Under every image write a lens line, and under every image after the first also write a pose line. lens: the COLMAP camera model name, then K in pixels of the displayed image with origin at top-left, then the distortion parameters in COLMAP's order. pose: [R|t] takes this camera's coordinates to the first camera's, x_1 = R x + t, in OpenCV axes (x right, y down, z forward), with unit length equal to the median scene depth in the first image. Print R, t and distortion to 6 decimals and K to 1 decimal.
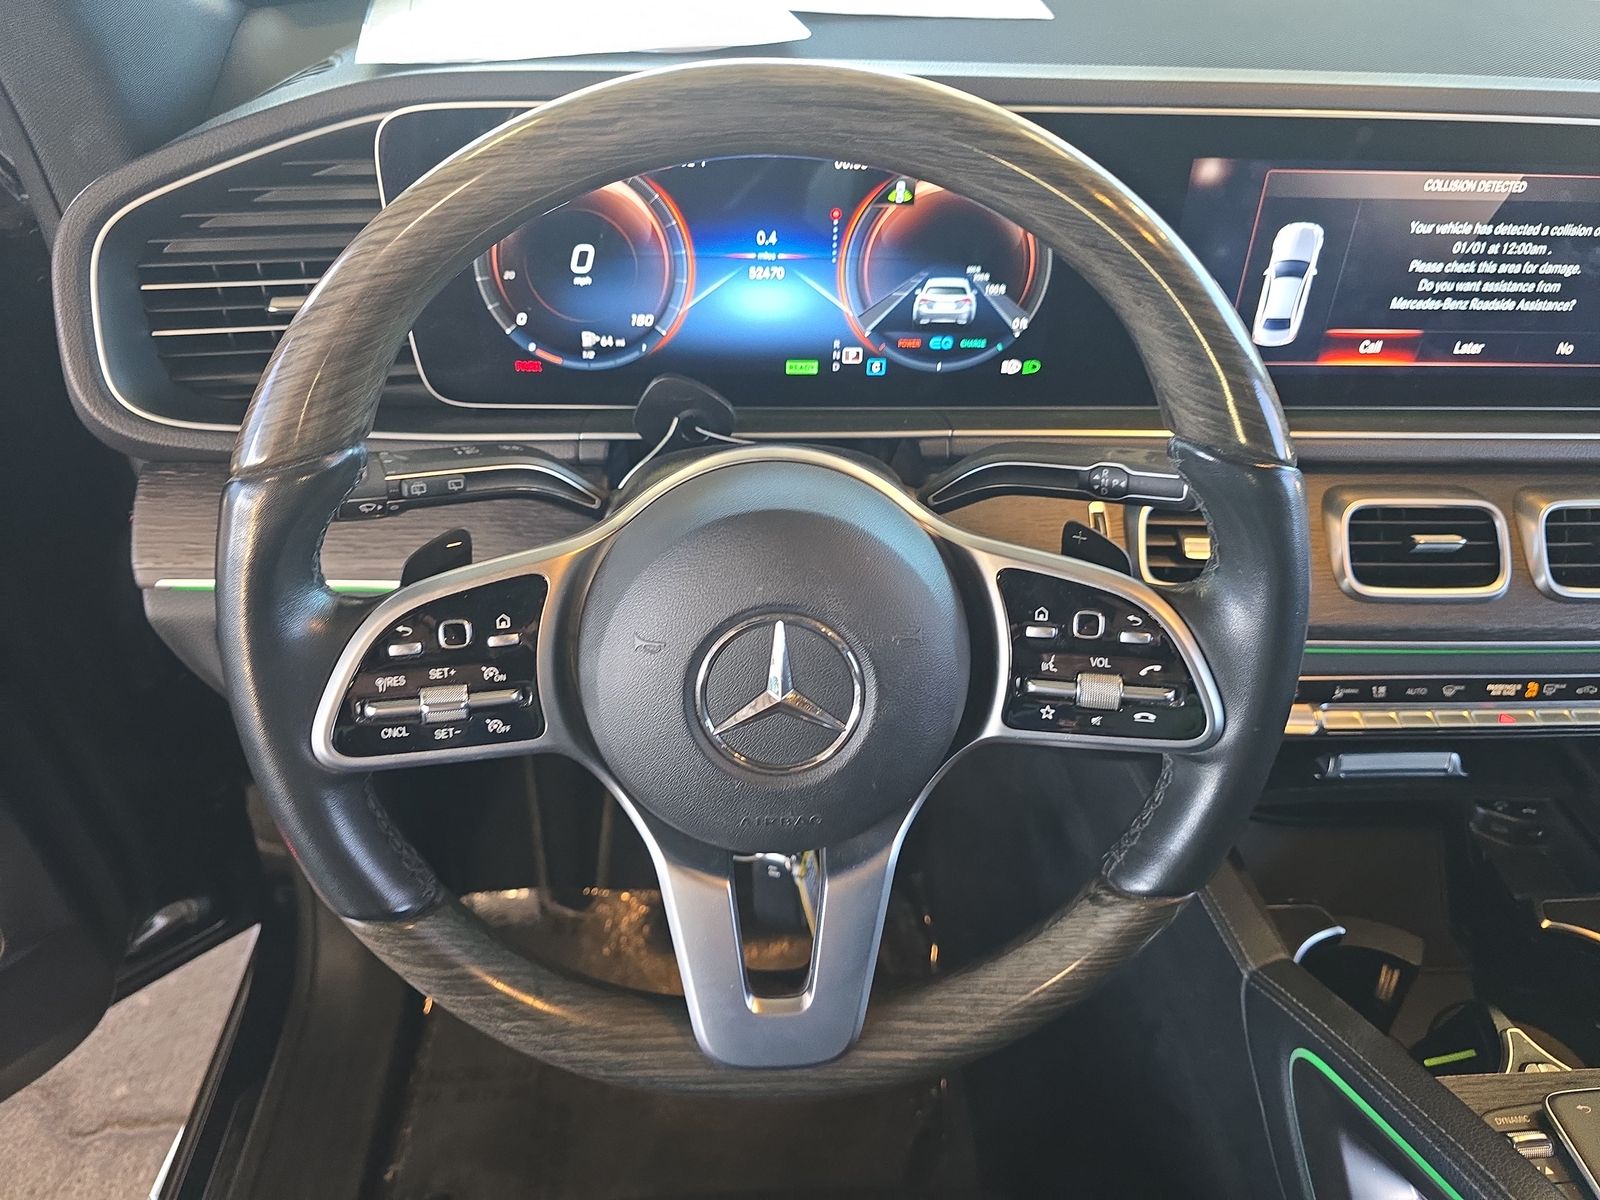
lens RADIAL K [[1076.6, 0, 800.0], [0, 1076.6, 600.0], [0, 0, 1]] dist [0.000675, -0.032783]
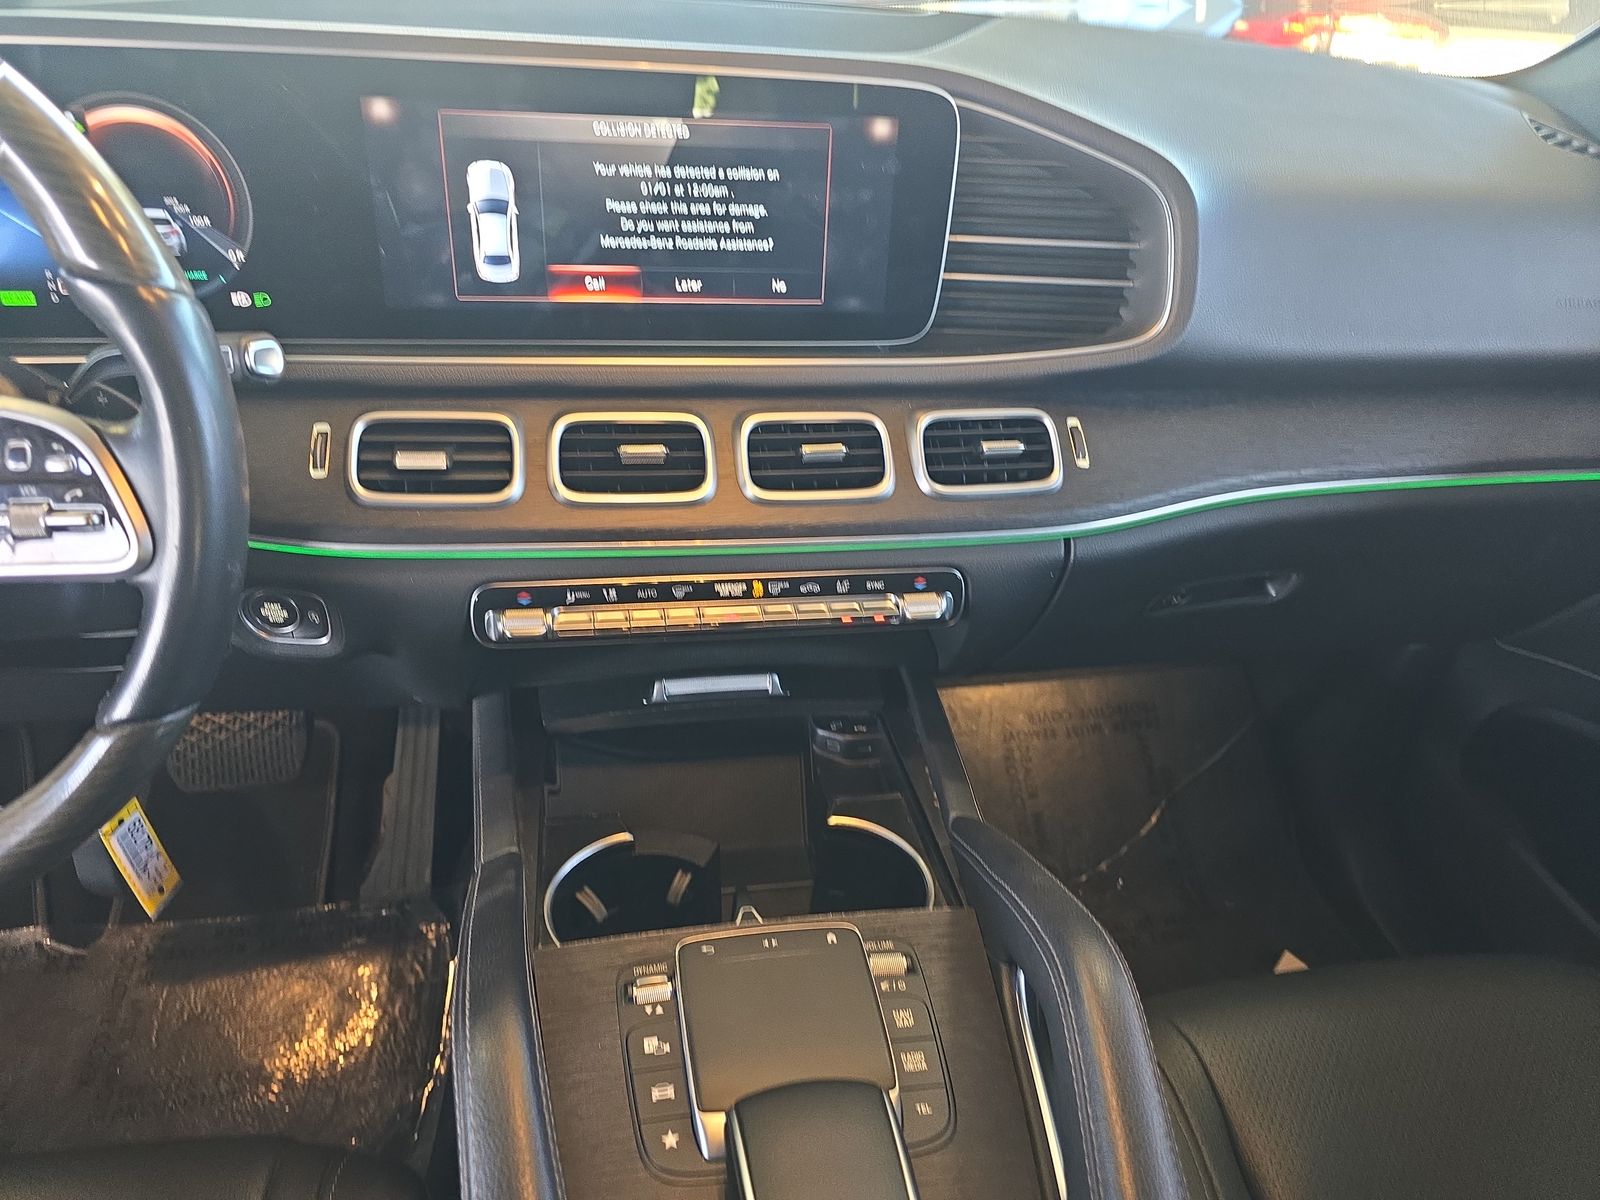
lens RADIAL K [[1076.6, 0, 800.0], [0, 1076.6, 600.0], [0, 0, 1]] dist [0.000675, -0.032783]
pose [[0.986217, -0.038157, 0.160997, 0.564919], [0.051881, 0.995288, -0.081914, 0.192087], [-0.157113, 0.089138, 0.983550, -0.086796]]
